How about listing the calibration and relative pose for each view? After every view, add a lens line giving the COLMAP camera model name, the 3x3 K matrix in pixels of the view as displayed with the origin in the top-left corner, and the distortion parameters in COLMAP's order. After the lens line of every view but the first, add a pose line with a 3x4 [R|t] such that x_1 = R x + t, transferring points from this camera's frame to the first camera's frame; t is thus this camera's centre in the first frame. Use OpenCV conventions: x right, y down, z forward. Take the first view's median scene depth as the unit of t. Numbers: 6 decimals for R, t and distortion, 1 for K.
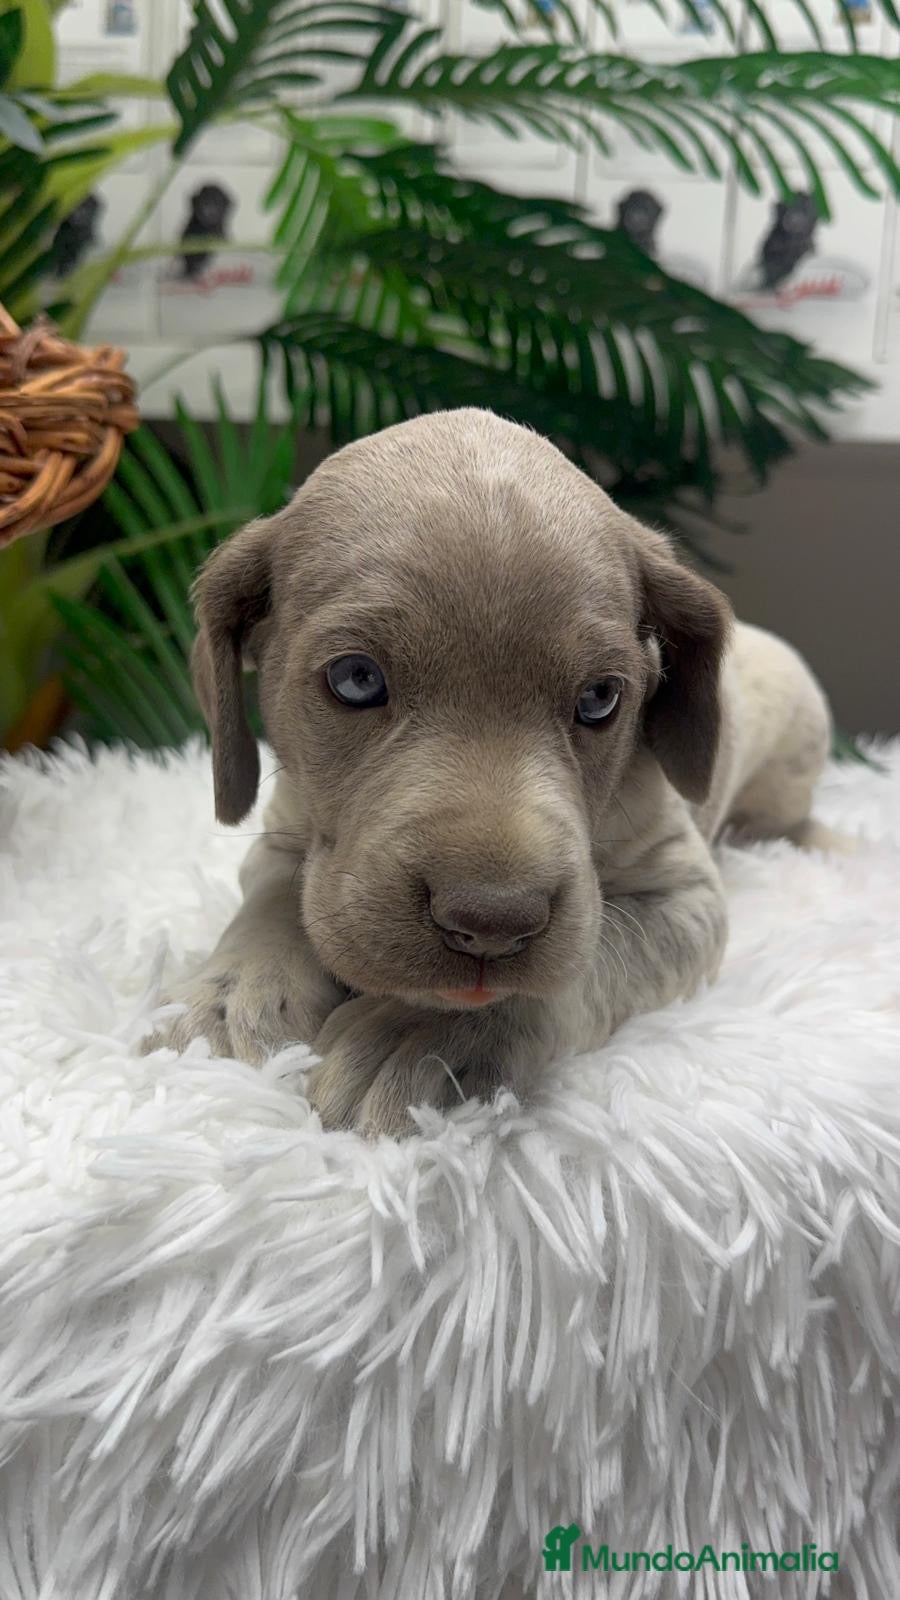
lens RADIAL K [[1418.8, 0, 471.6], [0, 1418.8, 795.1], [0, 0, 1]] dist [-0.008455, -0.087293]
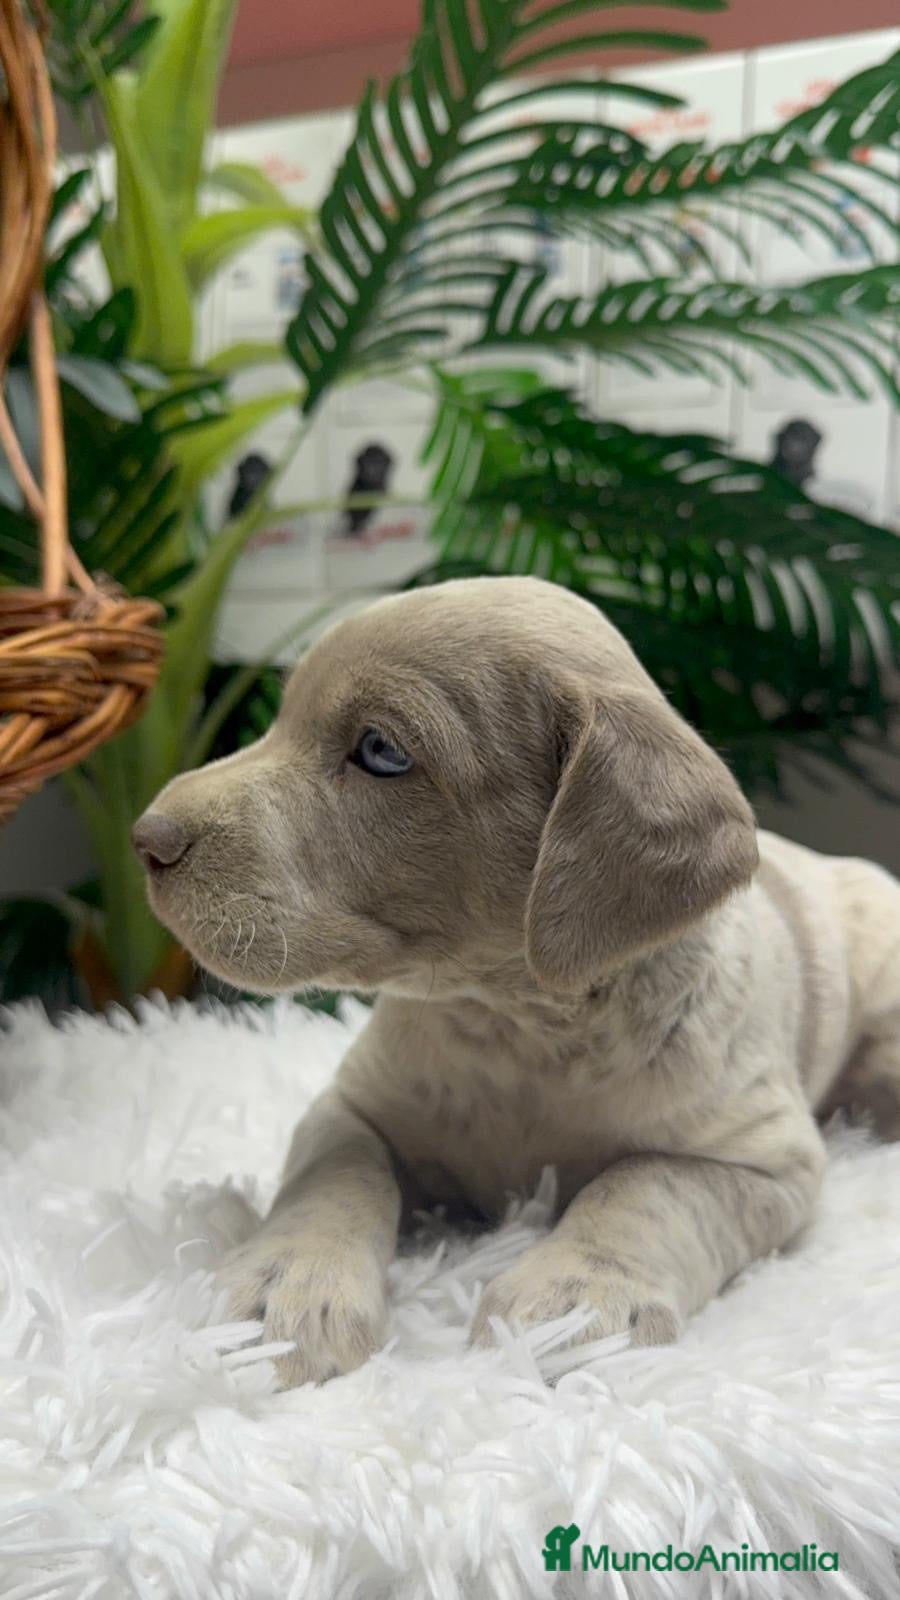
lens RADIAL K [[1416.7, 0, 460.4], [0, 1416.7, 842.6], [0, 0, 1]] dist [0.011947, -0.112947]
pose [[0.983128, -0.018567, -0.181975, 0.205936], [-0.005529, 0.991364, -0.131020, -0.038333], [0.182836, 0.129816, 0.974535, 0.157116]]
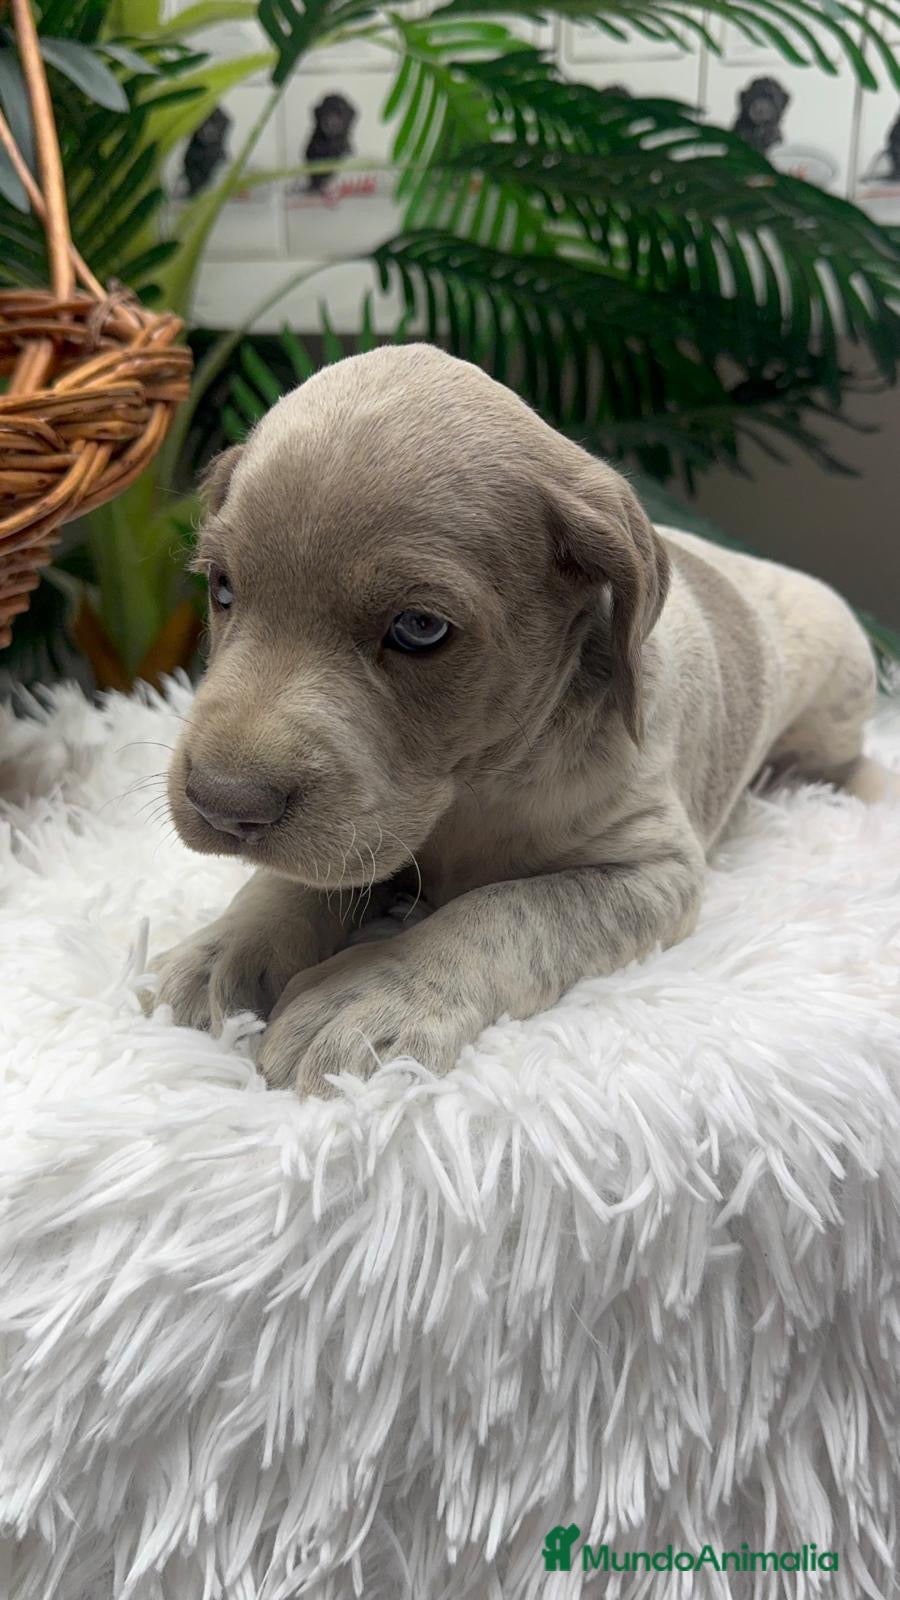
lens RADIAL K [[1418.8, 0, 491.4], [0, 1418.8, 813.8], [0, 0, 1]] dist [-0.008455, -0.087293]
pose [[0.992340, 0.001444, -0.123528, 0.172750], [0.010665, 0.995197, 0.097305, -0.074838], [0.123075, -0.097877, 0.987559, -0.067897]]
